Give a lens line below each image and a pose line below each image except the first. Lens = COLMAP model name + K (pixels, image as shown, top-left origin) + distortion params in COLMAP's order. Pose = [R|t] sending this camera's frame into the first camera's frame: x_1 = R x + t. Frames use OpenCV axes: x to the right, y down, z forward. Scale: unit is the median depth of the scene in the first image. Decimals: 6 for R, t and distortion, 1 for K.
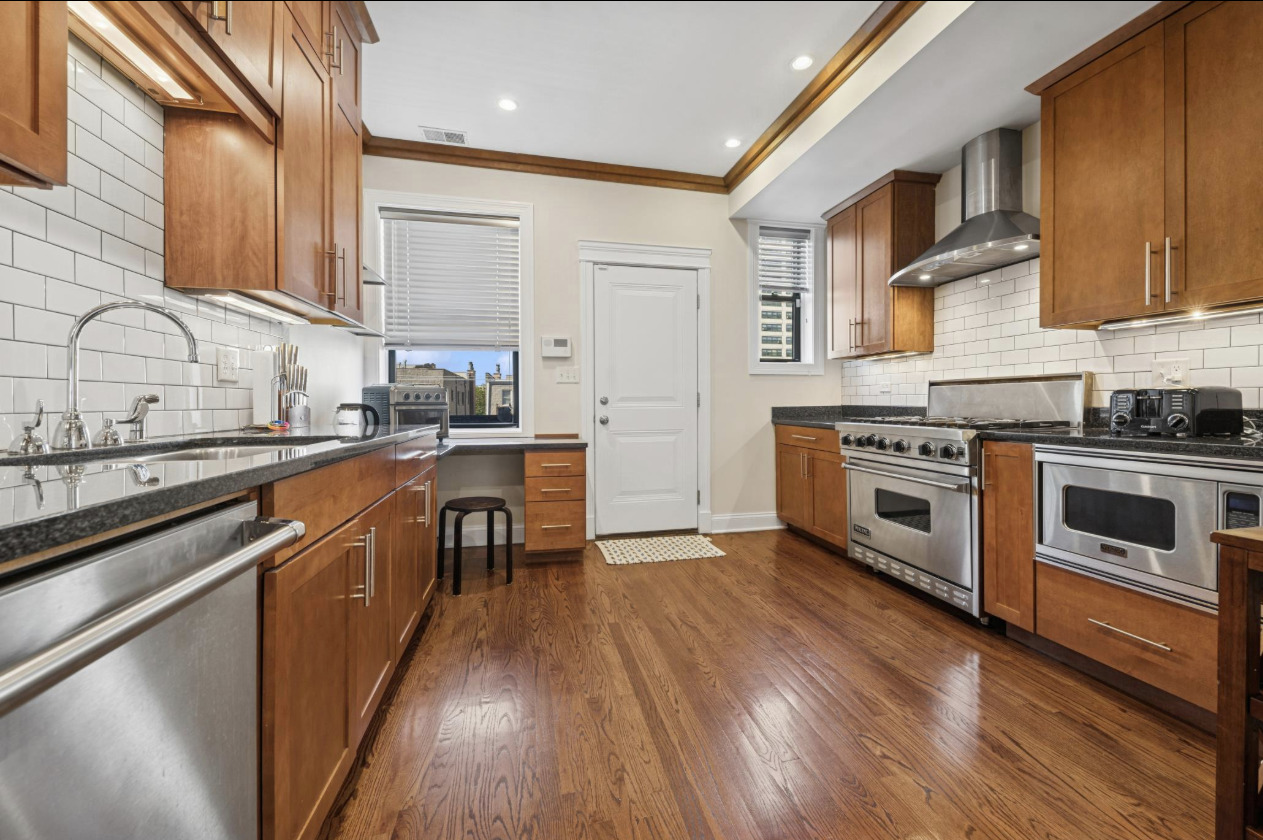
lens RADIAL K [[471.6, 0, 634.1], [0, 471.6, 399.5], [0, 0, 1]] dist [-0.000689, -0.000054]
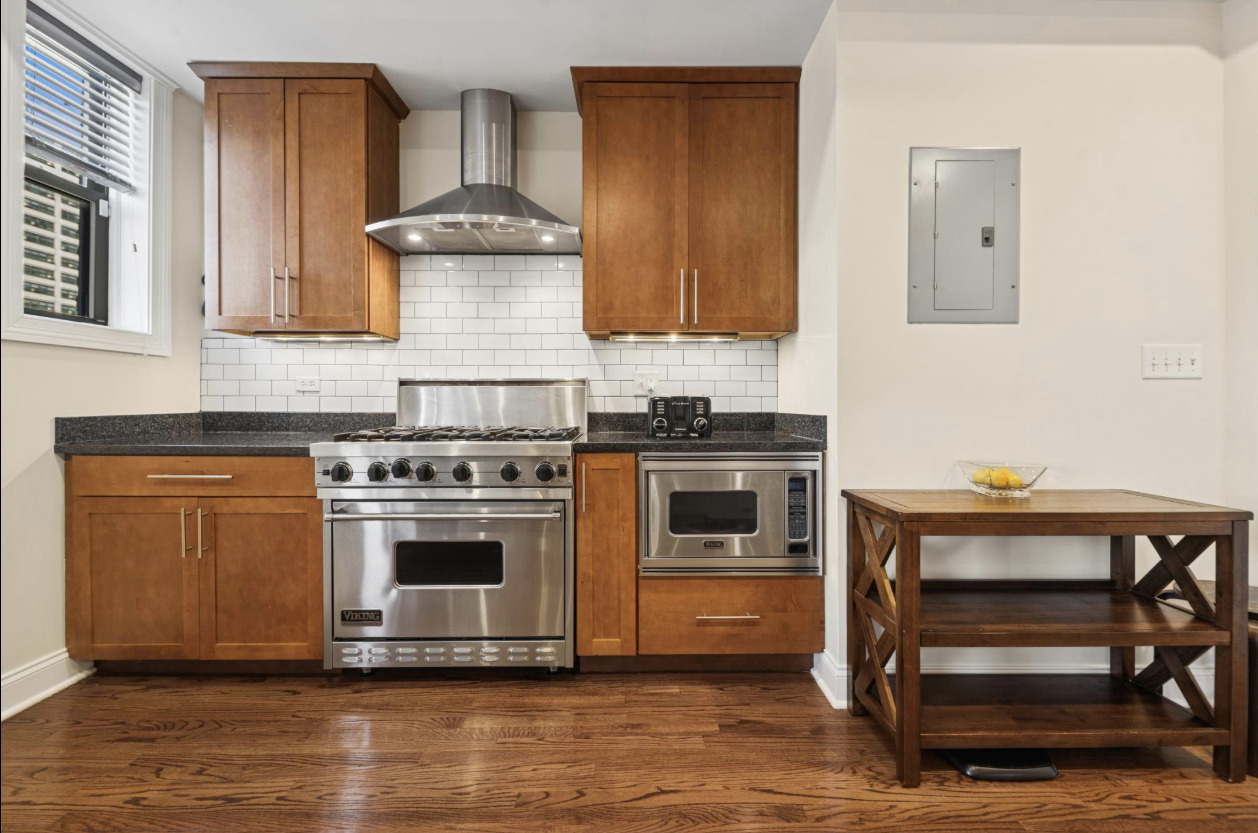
lens RADIAL K [[513.5, 0, 630.5], [0, 513.5, 404.7], [0, 0, 1]] dist [0.010062, -0.004279]
pose [[0.215711, 0.003214, 0.976452, -0.119747], [-0.007360, 0.999972, -0.001665, 0.000673], [-0.976430, -0.006827, 0.215729, 0.629869]]
